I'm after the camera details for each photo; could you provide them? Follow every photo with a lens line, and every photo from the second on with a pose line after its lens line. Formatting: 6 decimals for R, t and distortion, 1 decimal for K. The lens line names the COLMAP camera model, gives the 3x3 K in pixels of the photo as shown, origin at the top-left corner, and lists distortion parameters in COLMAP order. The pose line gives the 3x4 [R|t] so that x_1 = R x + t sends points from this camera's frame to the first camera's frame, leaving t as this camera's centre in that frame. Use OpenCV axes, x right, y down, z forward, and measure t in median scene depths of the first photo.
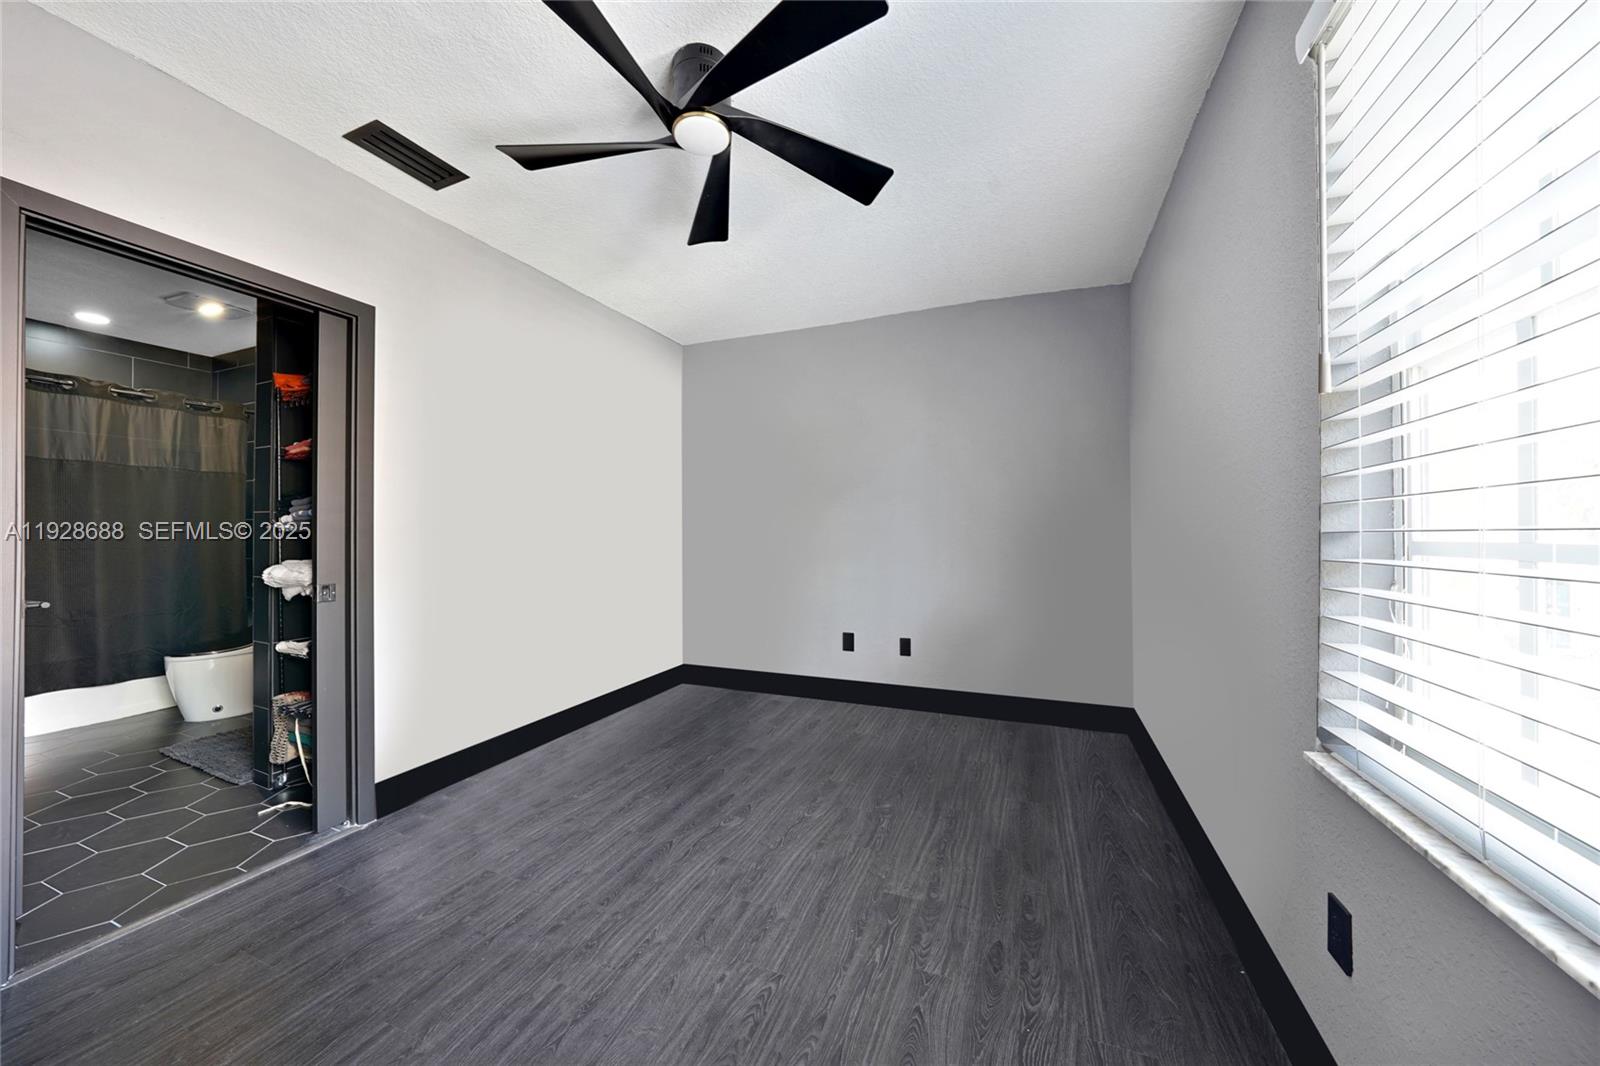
lens RADIAL K [[571.5, 0, 800.4], [0, 571.5, 526.4], [0, 0, 1]] dist [-0.028858, 0.006851]
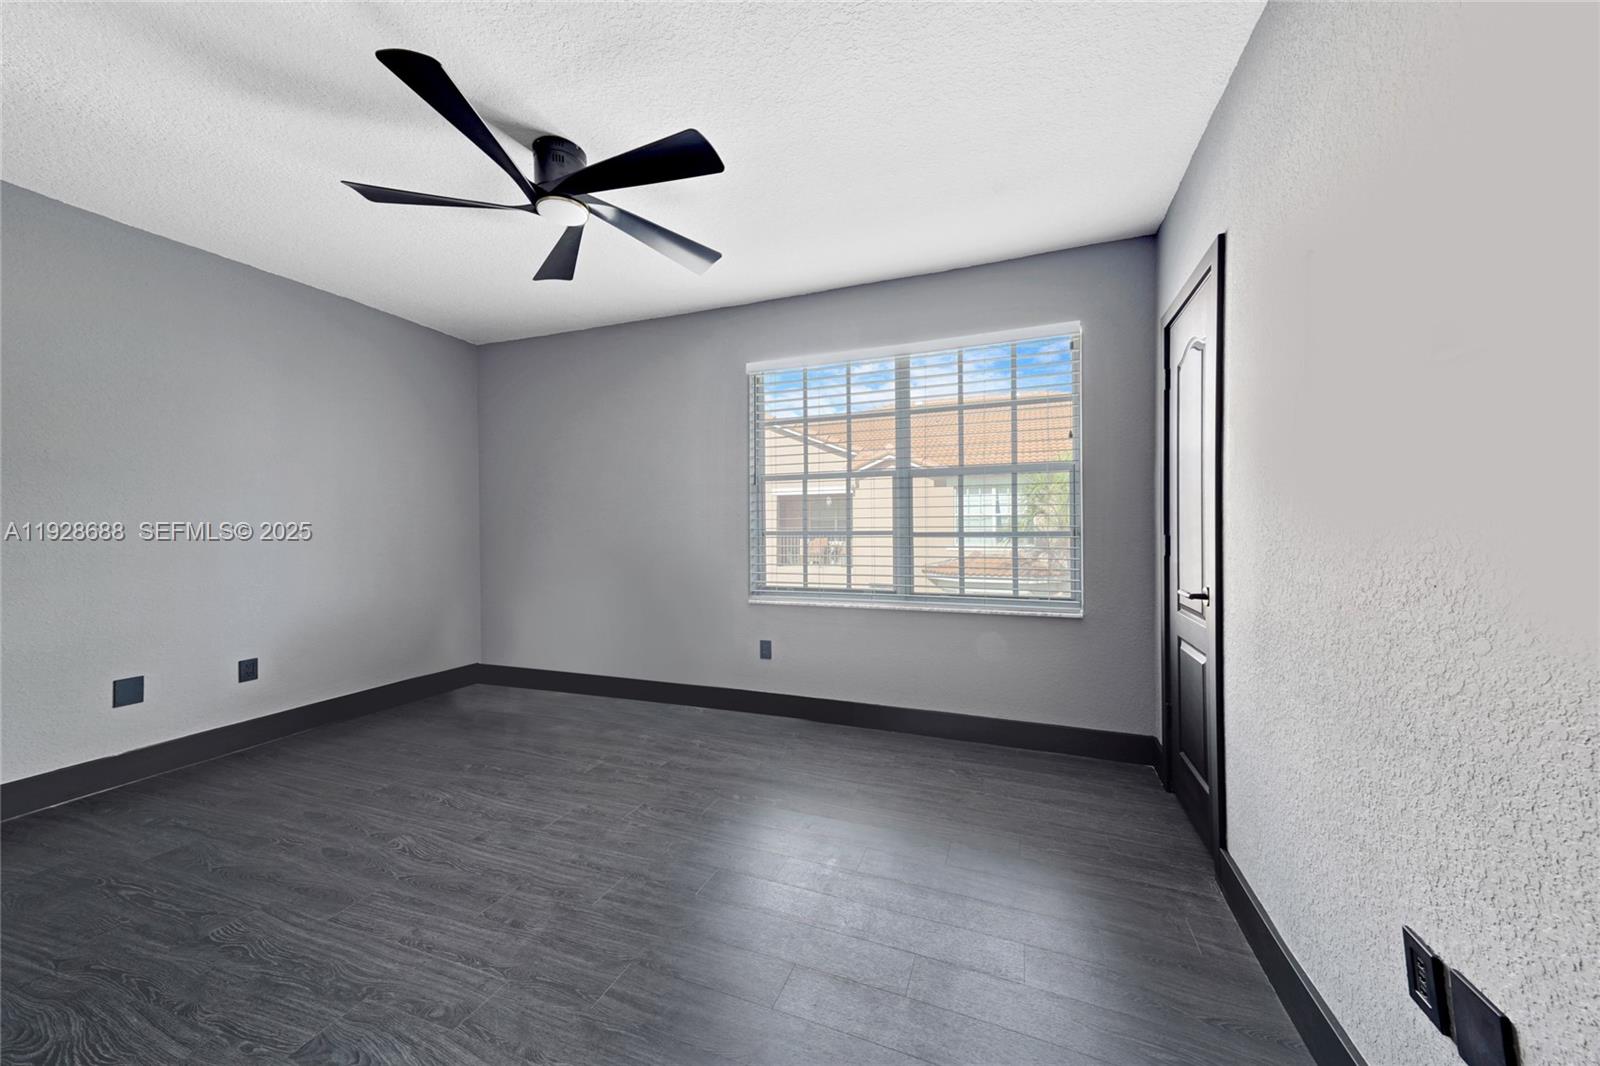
lens RADIAL K [[571.5, 0, 800.4], [0, 571.5, 526.4], [0, 0, 1]] dist [-0.028858, 0.006851]
pose [[-0.007154, -0.005773, 0.999958, -1.294912], [0.003508, 0.999977, 0.005798, 0.015796], [-0.999968, 0.003549, -0.007134, 0.463222]]
